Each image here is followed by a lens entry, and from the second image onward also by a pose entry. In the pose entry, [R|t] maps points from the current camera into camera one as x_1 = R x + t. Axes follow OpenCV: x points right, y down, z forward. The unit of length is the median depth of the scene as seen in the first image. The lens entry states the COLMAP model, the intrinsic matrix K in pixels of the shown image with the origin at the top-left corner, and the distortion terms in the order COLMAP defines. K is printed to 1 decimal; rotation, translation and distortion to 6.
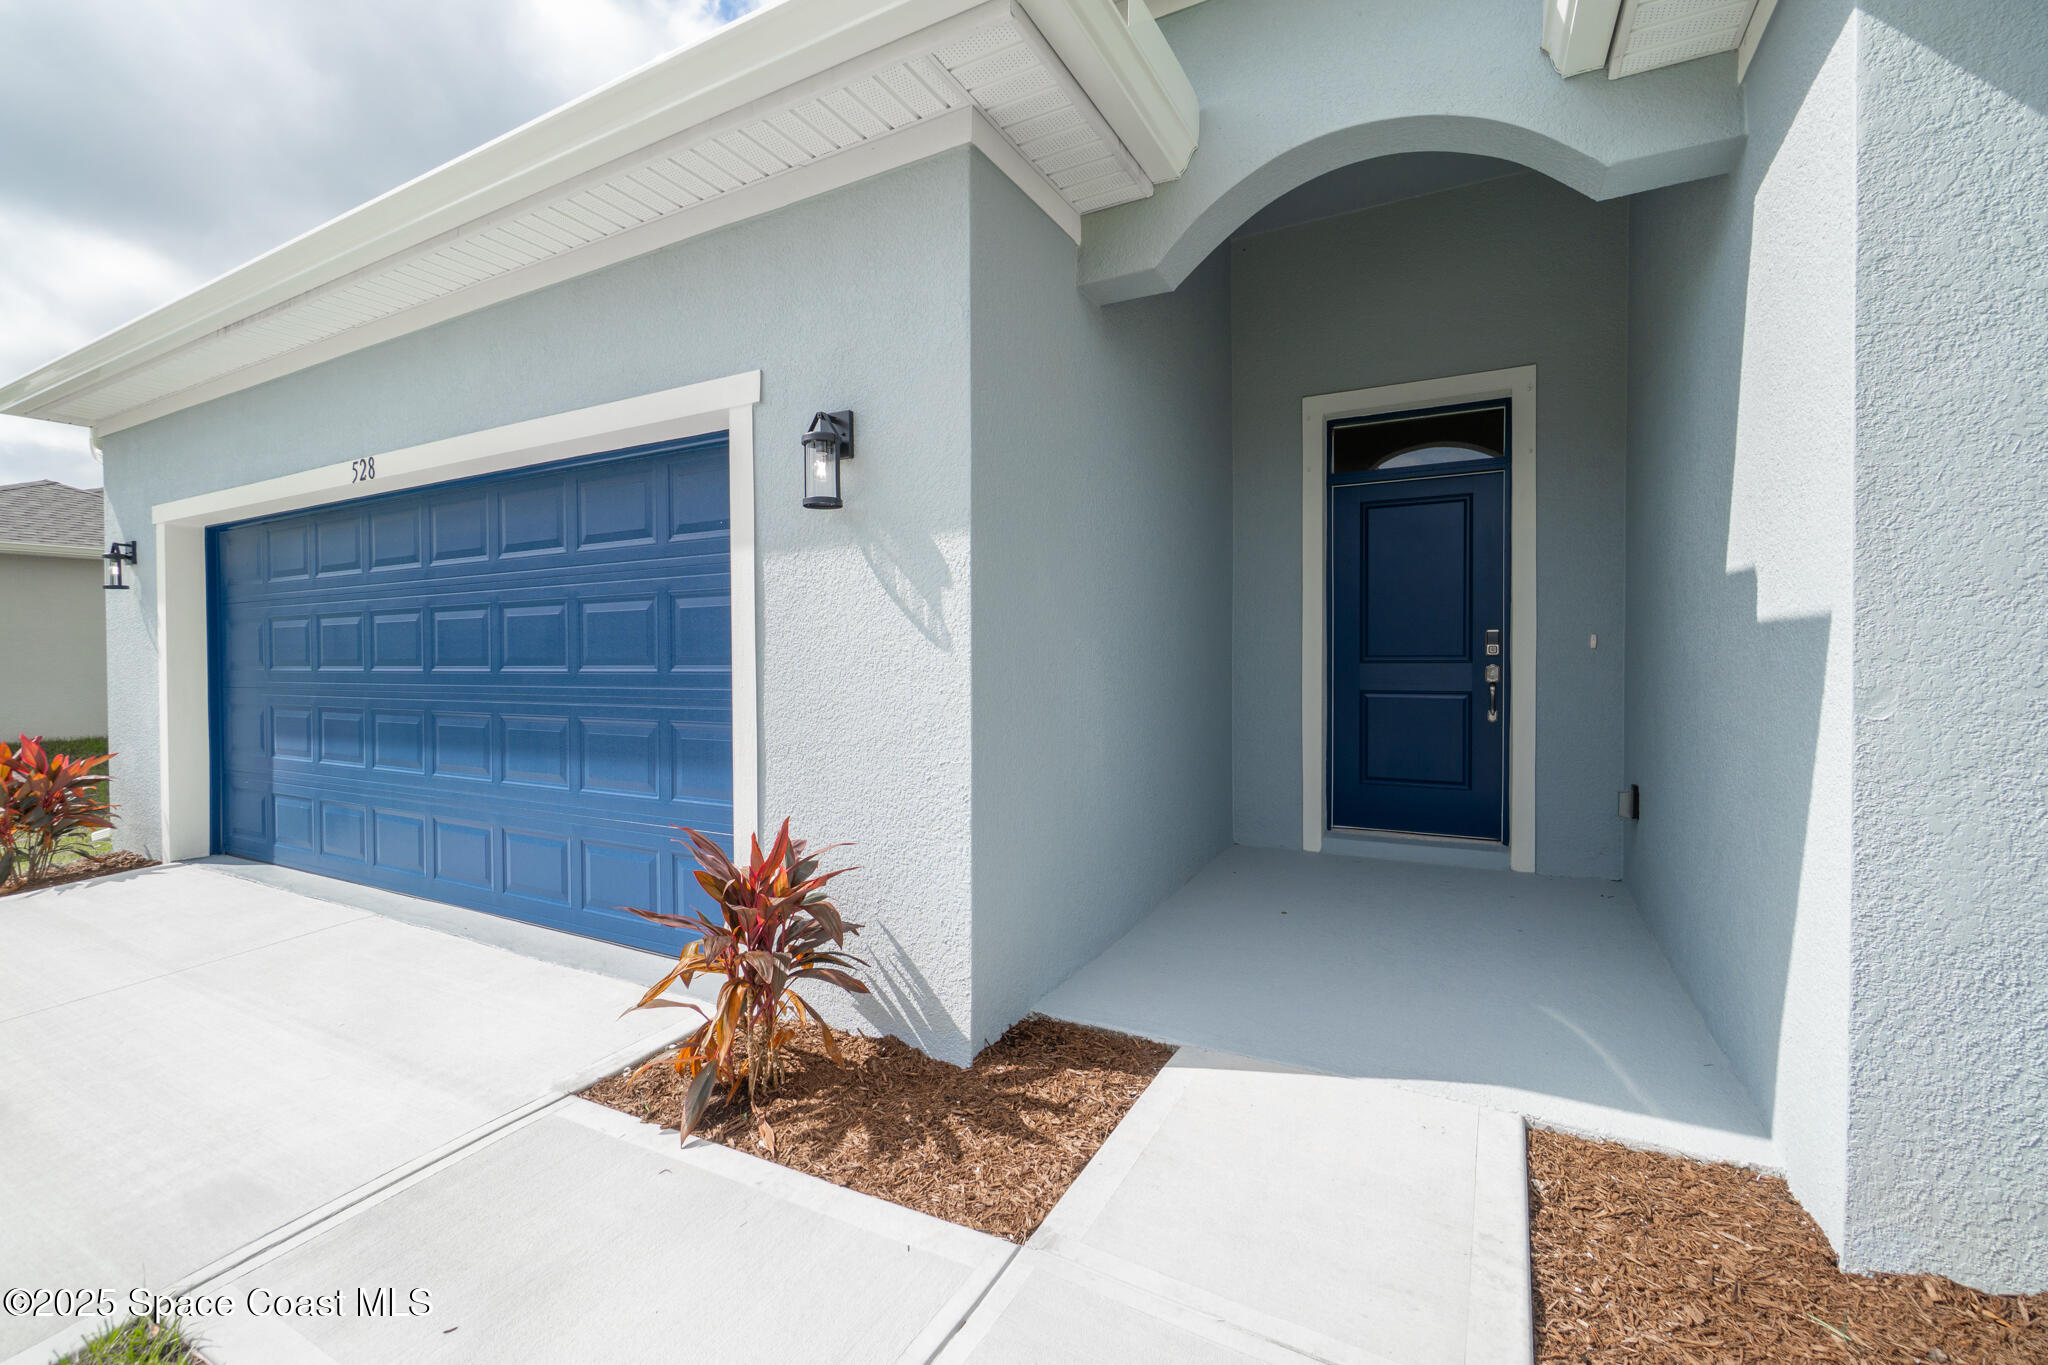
lens RADIAL K [[883.2, 0, 1003.6], [0, 883.2, 672.4], [0, 0, 1]] dist [-0.001441, 0.000364]
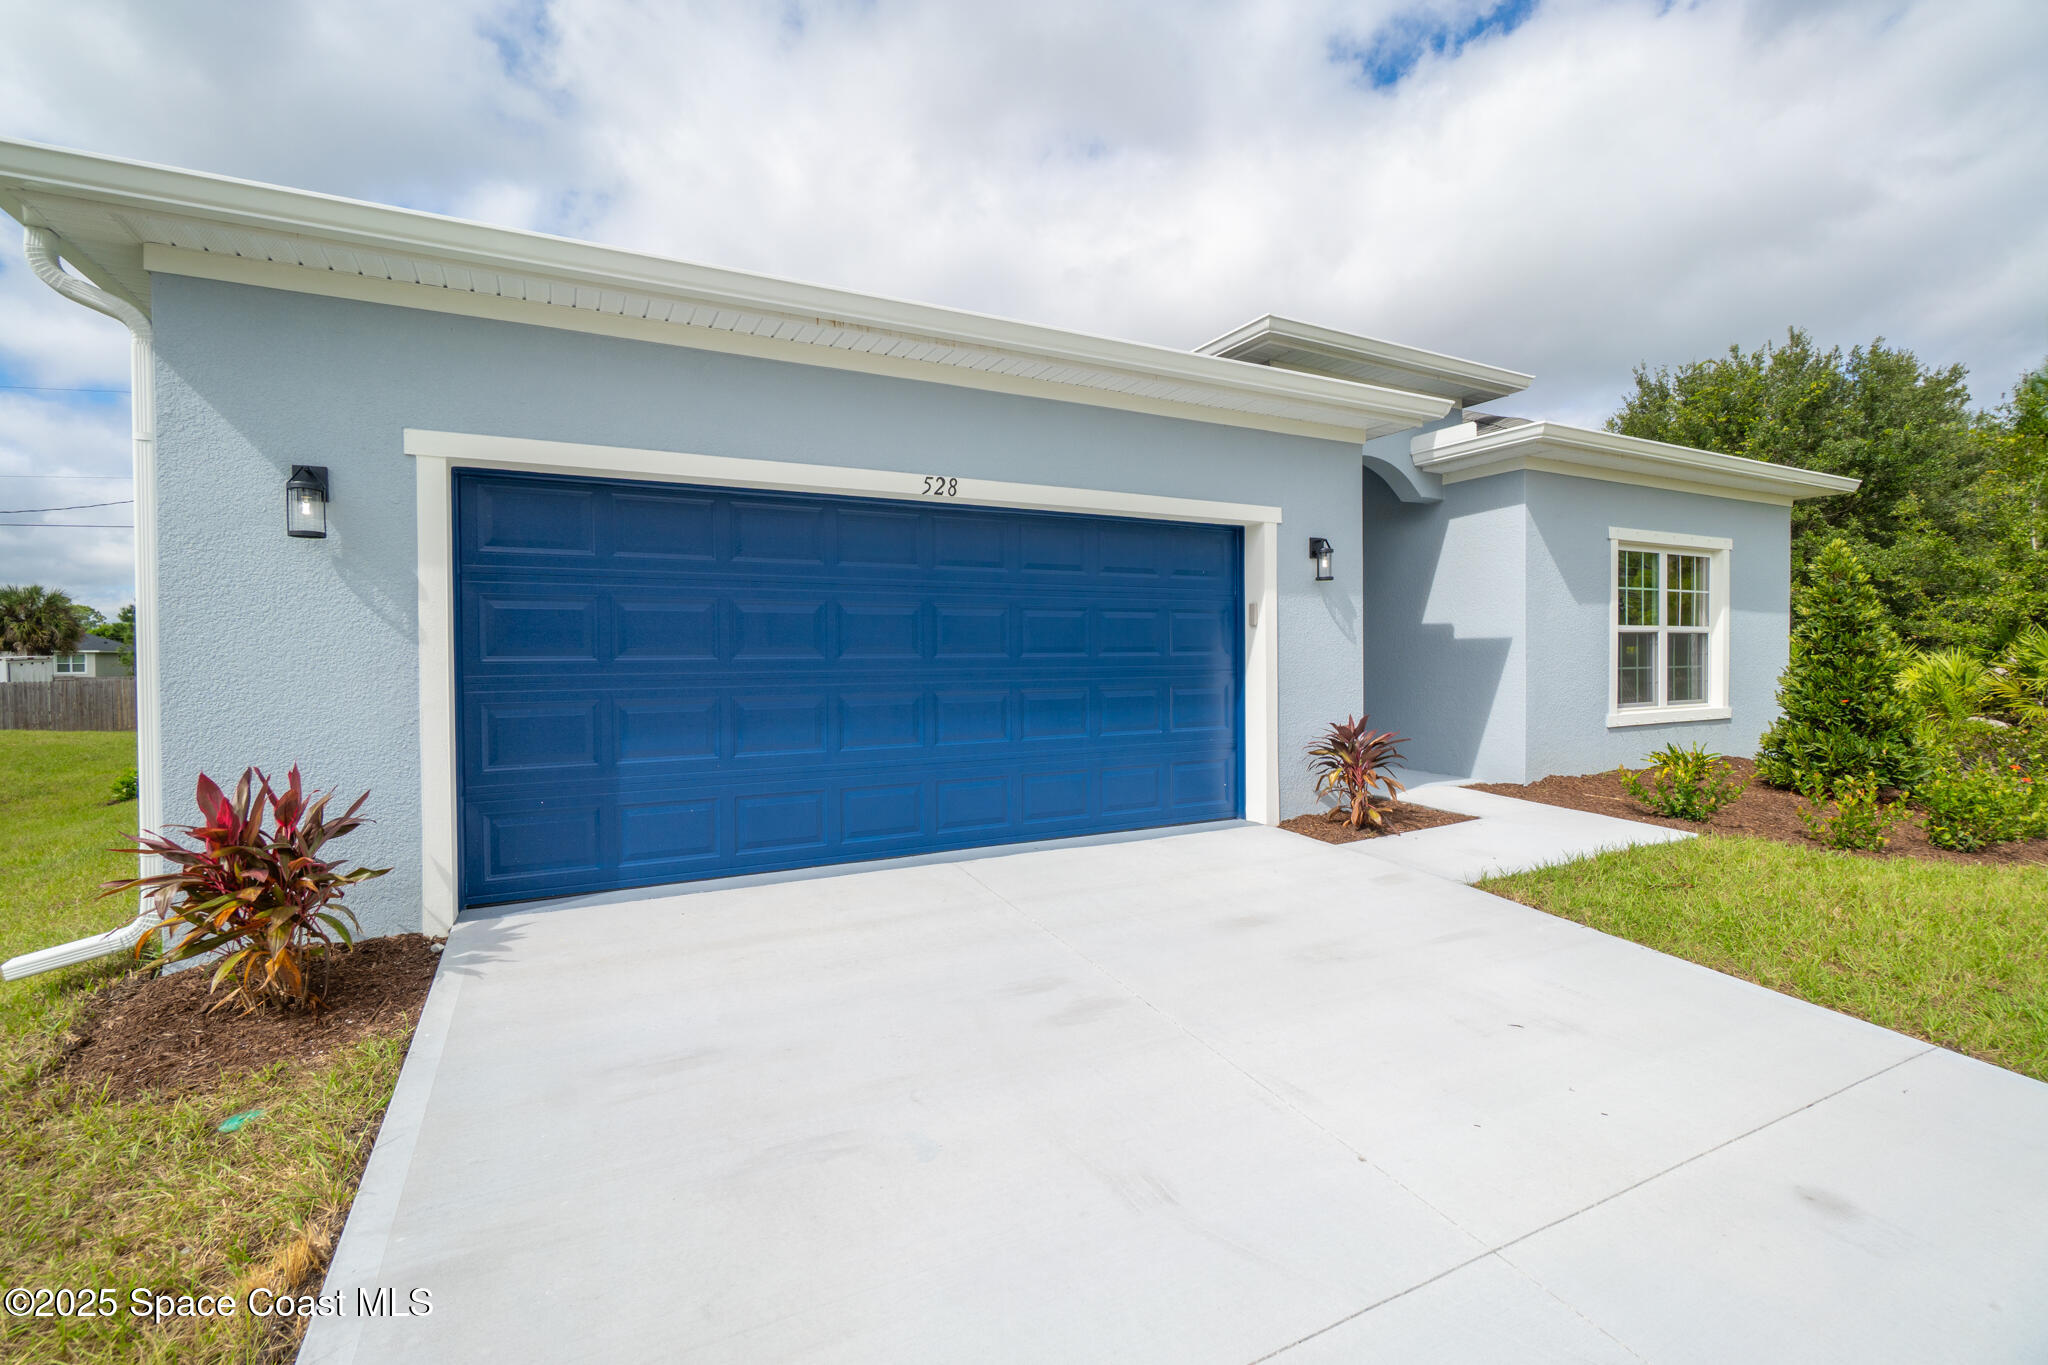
lens RADIAL K [[894.8, 0, 1009.3], [0, 894.8, 669.3], [0, 0, 1]] dist [0.000199, 0.000628]
pose [[0.555583, -0.008133, 0.831421, -1.992823], [0.019375, 0.999807, -0.003167, 0.025509], [-0.831235, 0.017868, 0.555634, 0.308056]]
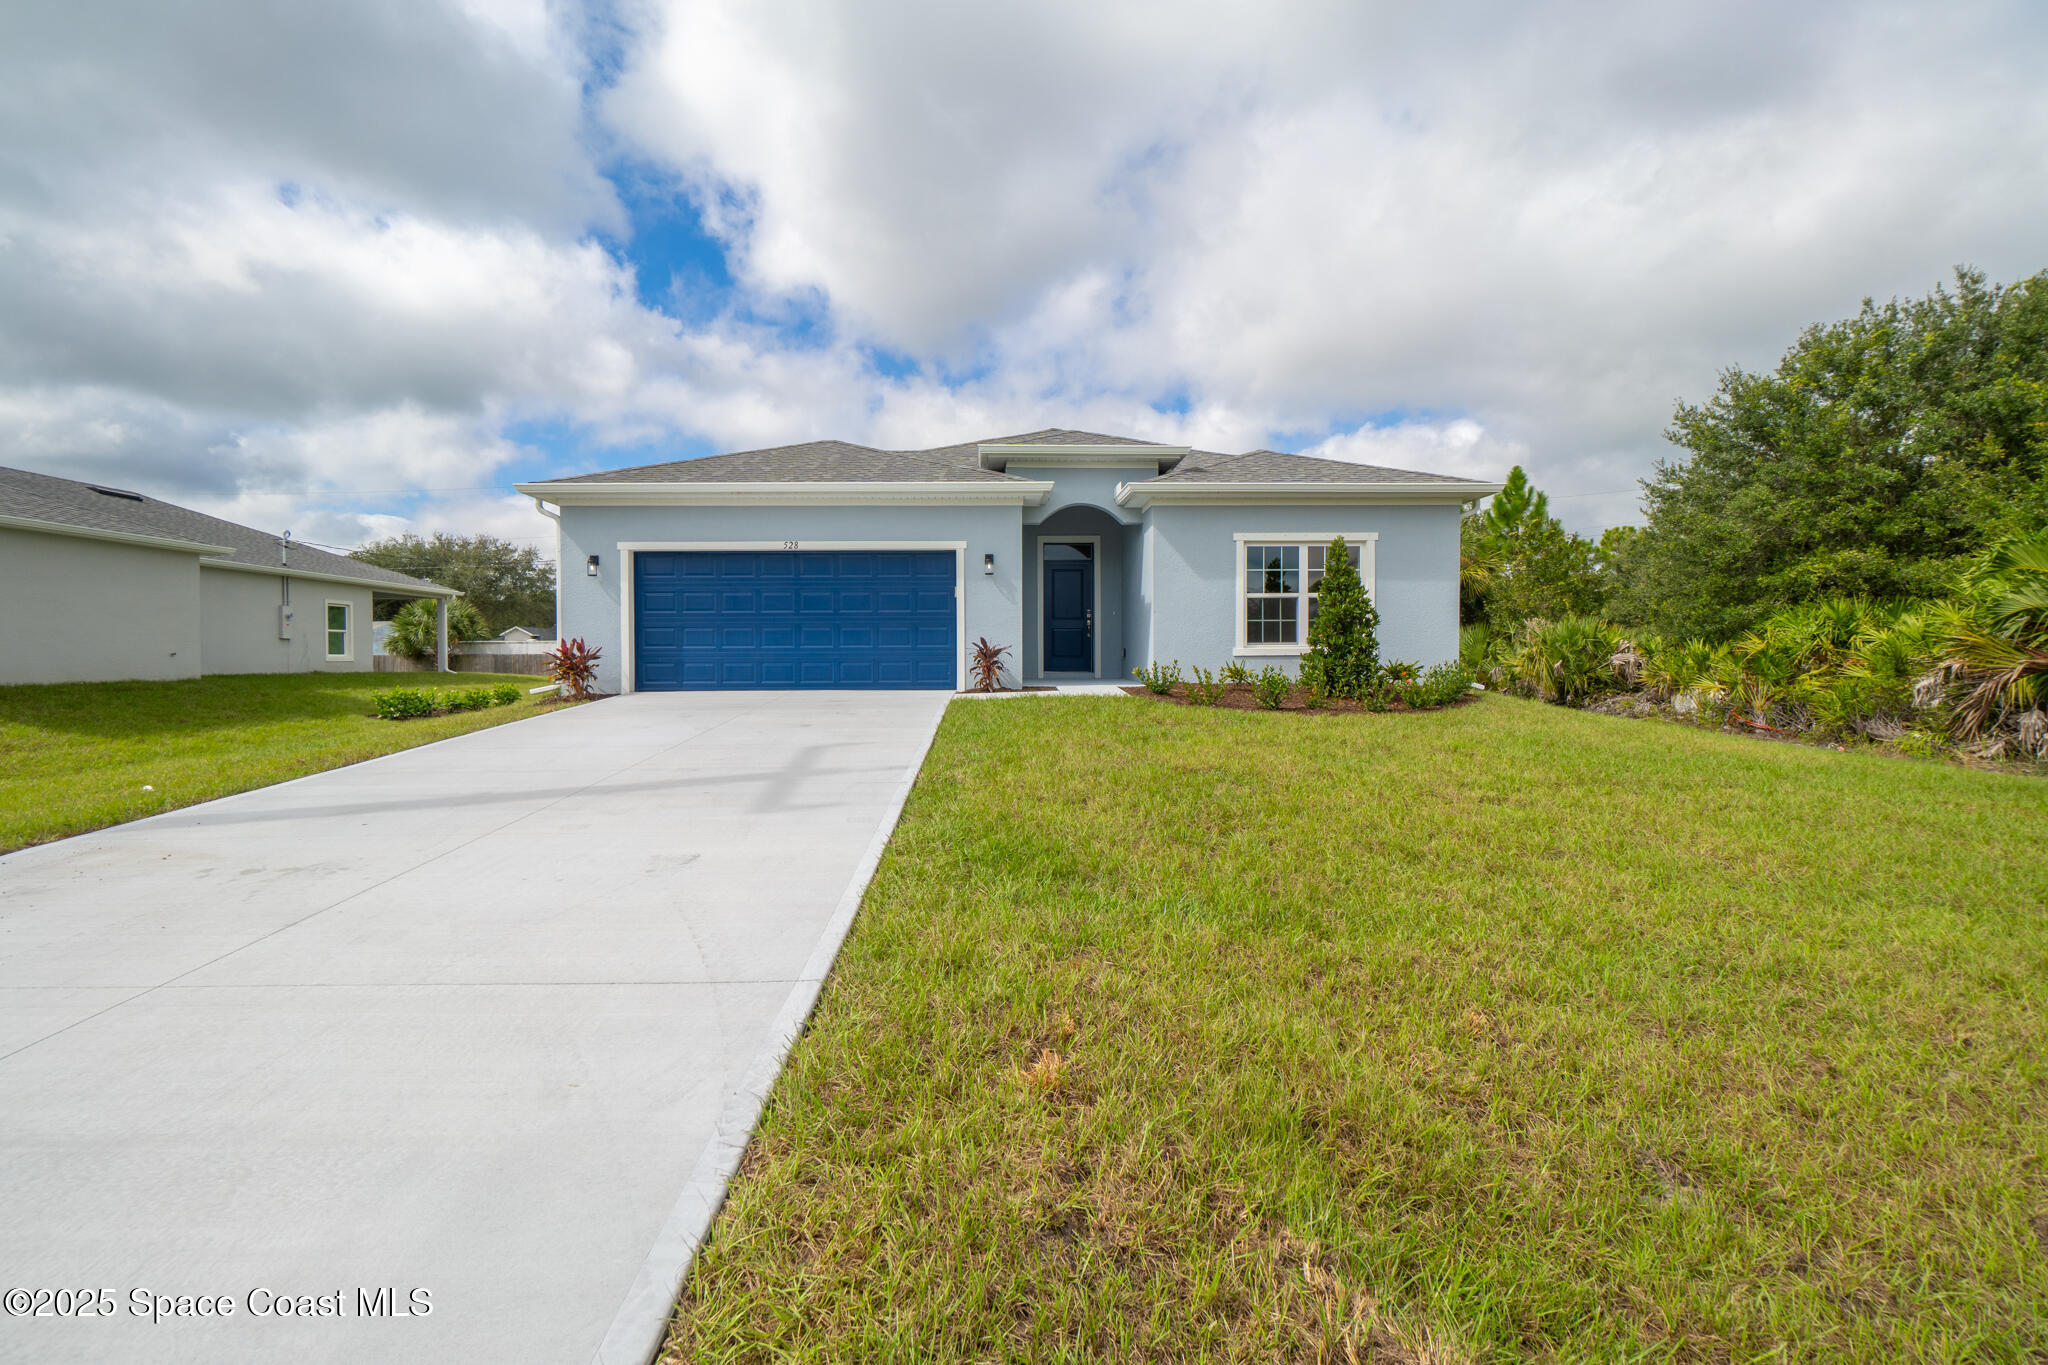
lens RADIAL K [[874.8, 0, 1011.1], [0, 874.8, 671.2], [0, 0, 1]] dist [-0.002068, -0.000232]
pose [[0.864406, -0.005397, 0.502765, -1.896539], [0.007460, 0.999970, -0.002090, 0.261756], [-0.502738, 0.005557, 0.864421, -2.384596]]
